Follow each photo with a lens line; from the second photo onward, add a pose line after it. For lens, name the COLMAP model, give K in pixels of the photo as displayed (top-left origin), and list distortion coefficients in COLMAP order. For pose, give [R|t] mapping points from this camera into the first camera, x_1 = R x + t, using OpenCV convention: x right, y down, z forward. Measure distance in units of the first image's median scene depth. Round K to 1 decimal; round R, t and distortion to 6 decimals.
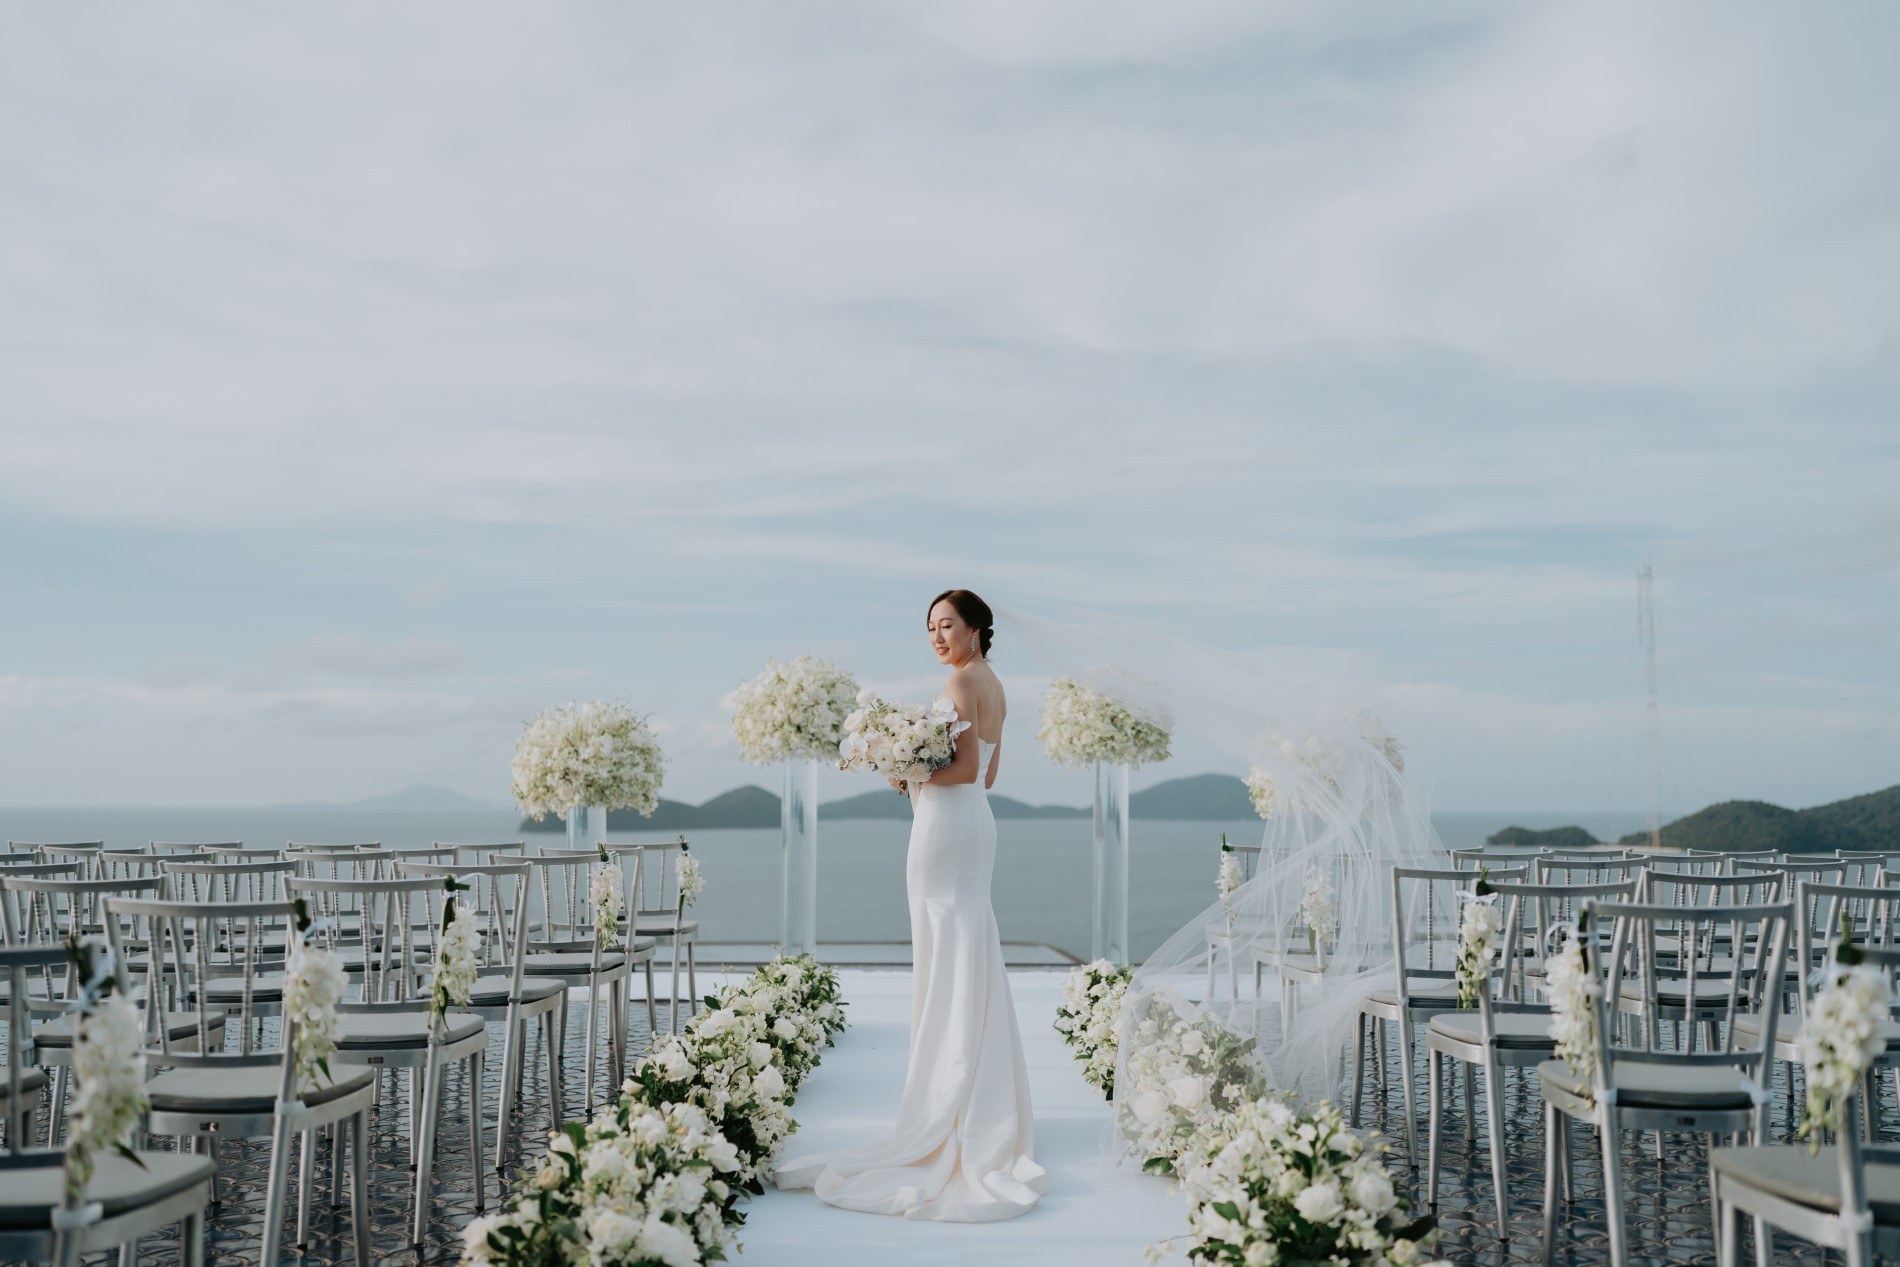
lens RADIAL K [[1745.2, 0, 950.0], [0, 1745.2, 633.5], [0, 0, 1]] dist [0.005416, -0.006728]
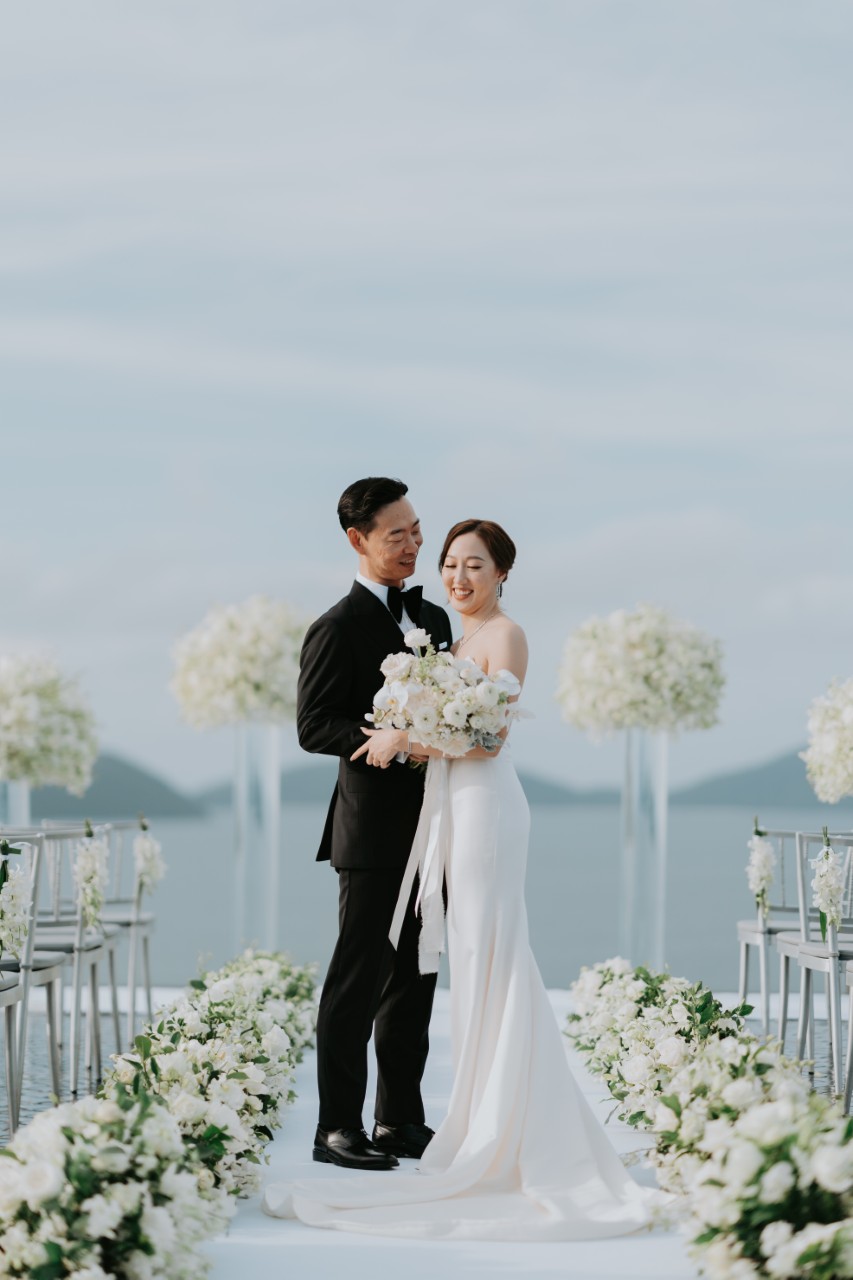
lens RADIAL K [[2957.6, 0, 426.5], [0, 2957.6, 640.0], [0, 0, 1]] dist [0.037386, 0.343223]
pose [[0.999974, 0.006359, -0.003543, -0.004689], [-0.006178, 0.998776, 0.049079, -0.046460], [0.003851, -0.049056, 0.998789, -0.485989]]
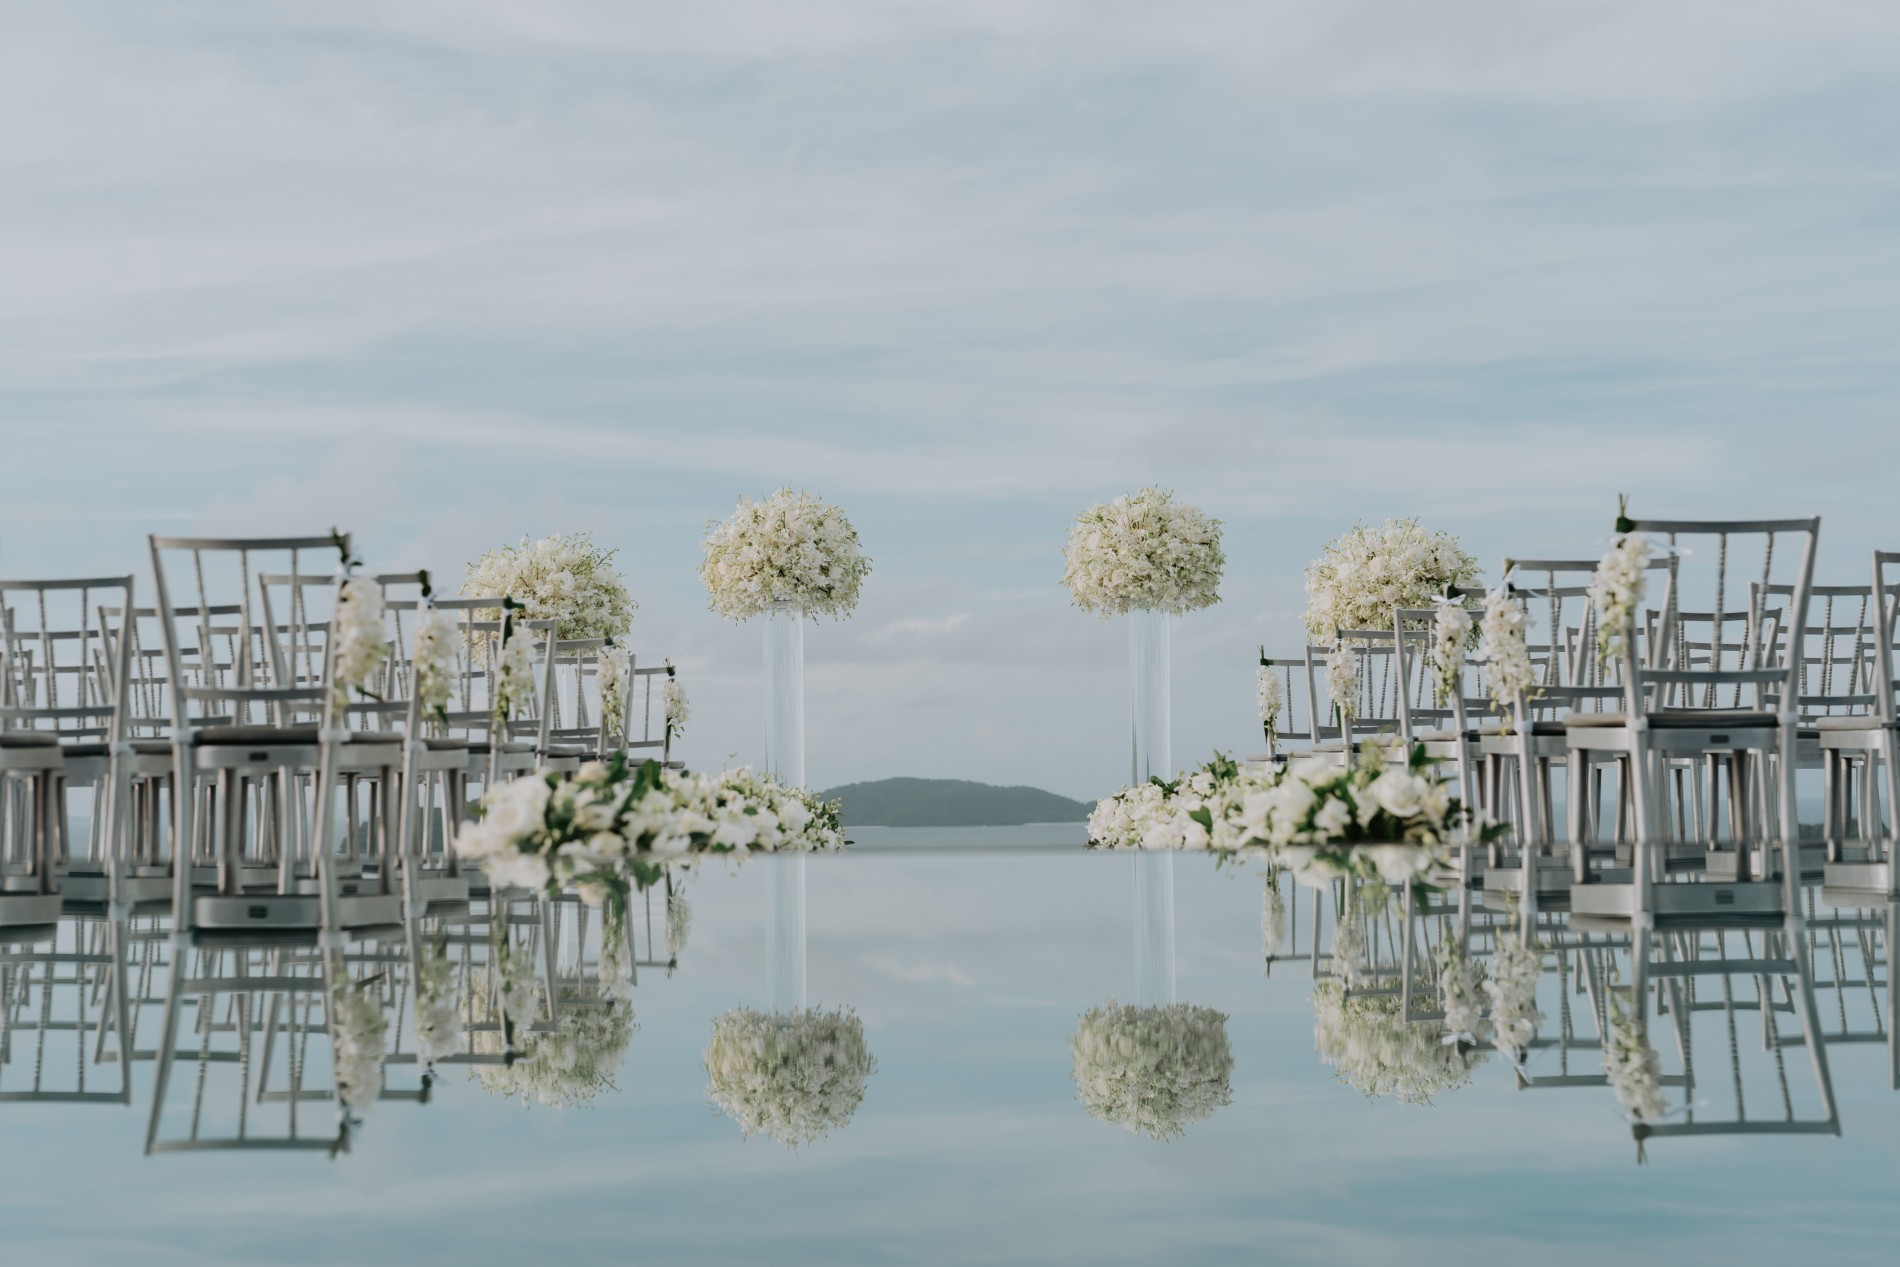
lens RADIAL K [[2534.1, 0, 893.3], [0, 2534.1, 635.3], [0, 0, 1]] dist [-0.031483, -0.038067]
pose [[0.999542, -0.017562, -0.024640, -0.002568], [0.018306, 0.999374, 0.030283, 0.064990], [0.024093, -0.030720, 0.999238, -0.319340]]
